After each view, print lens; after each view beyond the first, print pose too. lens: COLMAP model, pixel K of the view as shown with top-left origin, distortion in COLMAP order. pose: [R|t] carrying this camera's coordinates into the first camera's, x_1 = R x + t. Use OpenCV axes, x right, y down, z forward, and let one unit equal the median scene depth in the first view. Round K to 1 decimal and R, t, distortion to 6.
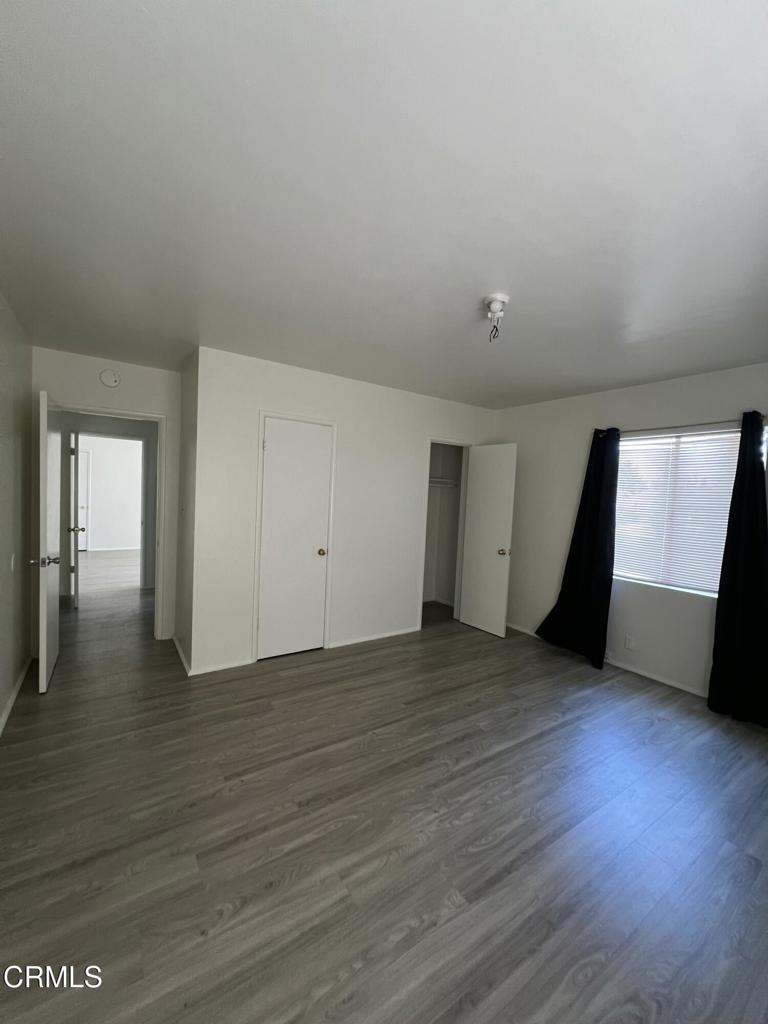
lens RADIAL K [[409.4, 0, 382.8], [0, 409.4, 510.7], [0, 0, 1]] dist [-0.001519, 0.001004]
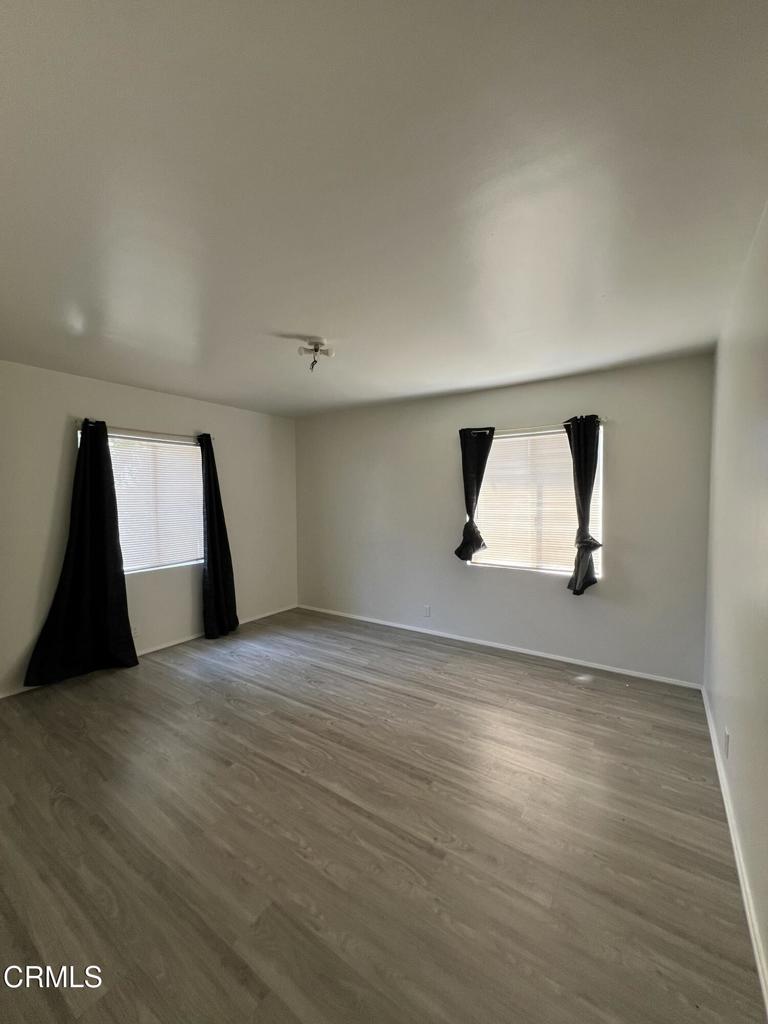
lens RADIAL K [[409.4, 0, 382.8], [0, 409.4, 510.7], [0, 0, 1]] dist [-0.001519, 0.001004]
pose [[-0.362239, -0.076497, 0.928941, -0.816958], [0.035324, 0.994784, 0.095693, -0.090543], [-0.931416, 0.067477, -0.357647, 1.057533]]
